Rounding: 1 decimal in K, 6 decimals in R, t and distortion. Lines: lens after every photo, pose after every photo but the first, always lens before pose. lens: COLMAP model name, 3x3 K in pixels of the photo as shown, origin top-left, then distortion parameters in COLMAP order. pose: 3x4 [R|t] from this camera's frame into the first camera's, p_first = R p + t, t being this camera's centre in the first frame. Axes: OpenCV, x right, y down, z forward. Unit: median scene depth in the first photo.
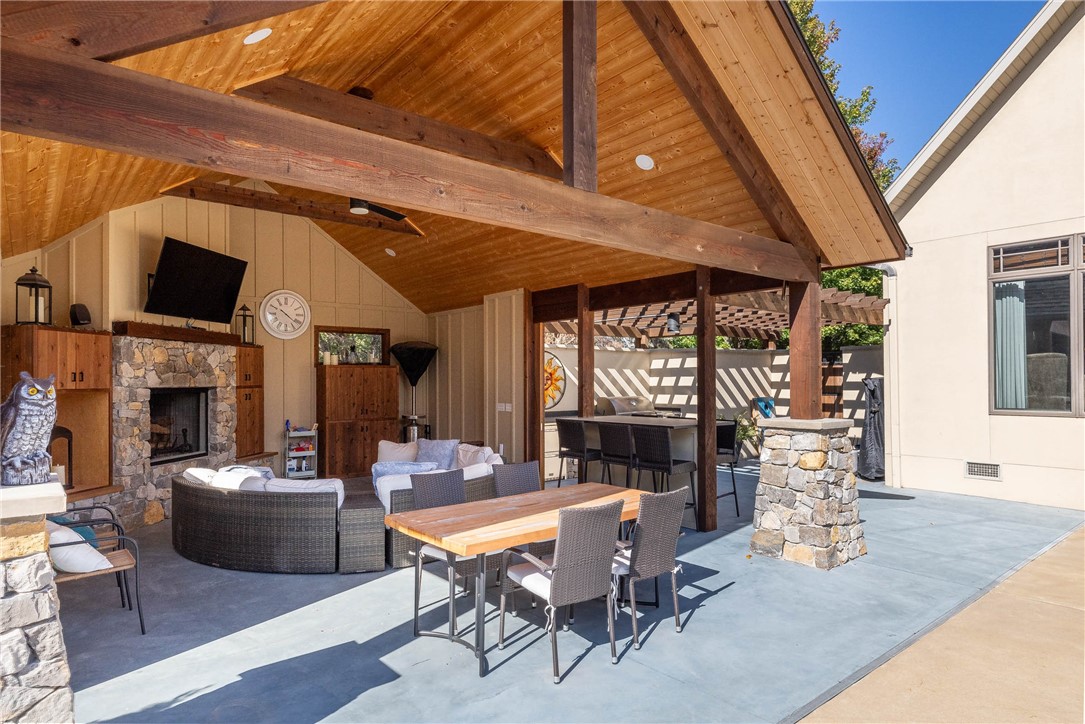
lens RADIAL K [[641.0, 0, 559.1], [0, 641.0, 371.8], [0, 0, 1]] dist [0.003667, 0.000096]
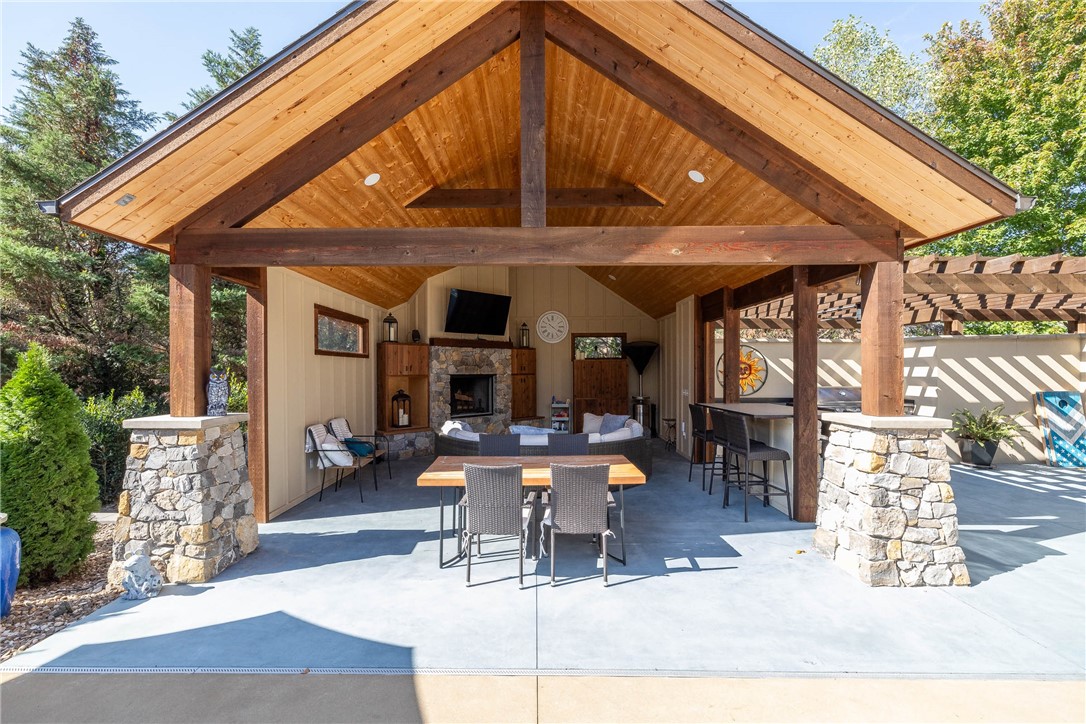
lens RADIAL K [[479.0, 0, 527.3], [0, 479.0, 368.7], [0, 0, 1]] dist [0.002007, -0.000376]
pose [[0.747545, 0.000451, -0.664211, 0.370114], [0.008157, 0.999918, 0.009859, -0.001978], [0.664161, -0.012788, 0.747480, 0.140355]]
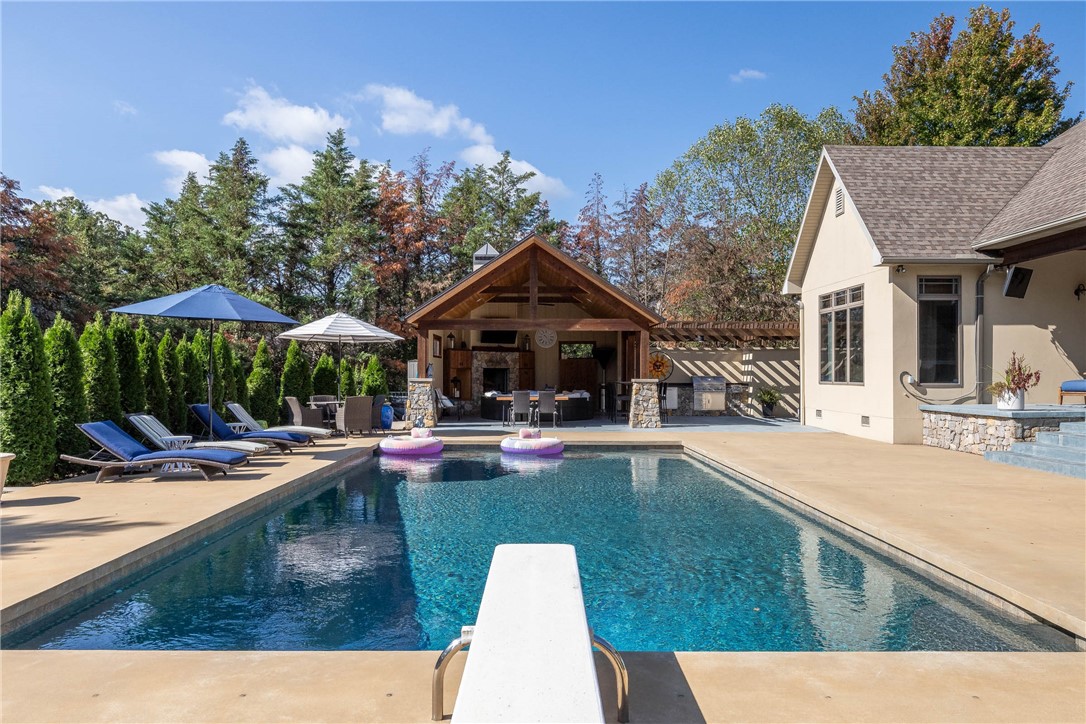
lens RADIAL K [[863.5, 0, 537.0], [0, 863.5, 369.7], [0, 0, 1]] dist [0.000858, 0.001970]
pose [[0.759881, 0.003928, -0.650050, 1.972696], [0.001793, 0.999965, 0.008138, 0.000629], [0.650060, -0.007350, 0.759848, -1.719095]]
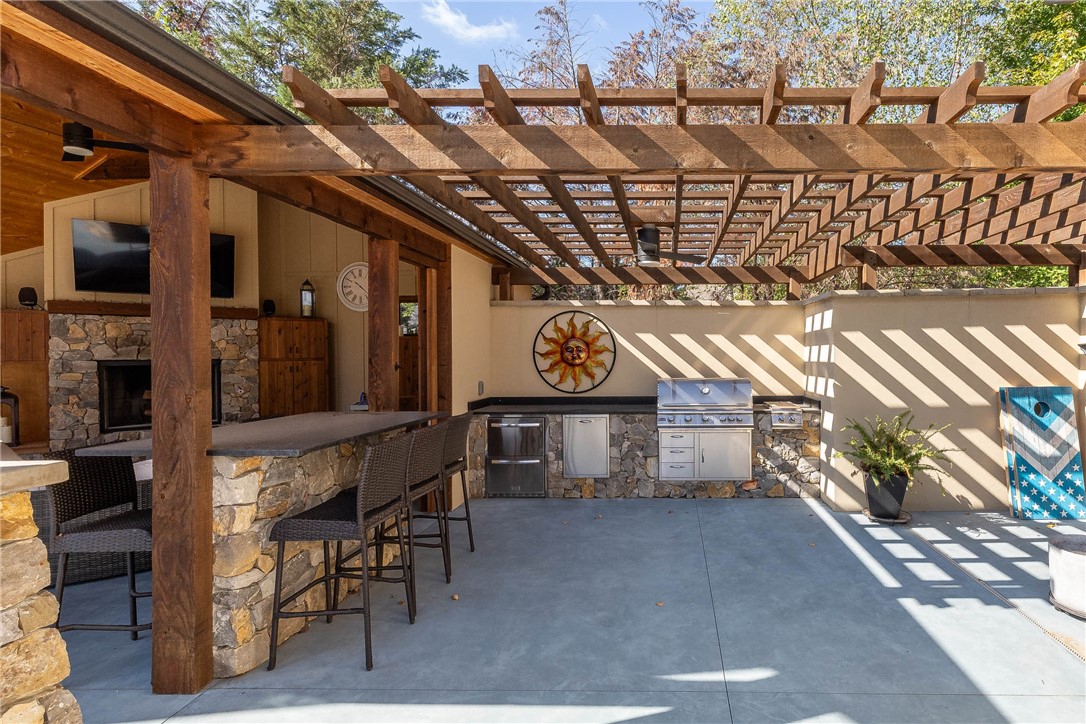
lens RADIAL K [[575.5, 0, 674.3], [0, 575.5, 358.9], [0, 0, 1]] dist [-0.001001, 0.001494]
pose [[0.742952, 0.006388, -0.669314, 0.688576], [0.010720, 0.999713, 0.021440, 0.011385], [0.669259, -0.023104, 0.742670, 0.856458]]
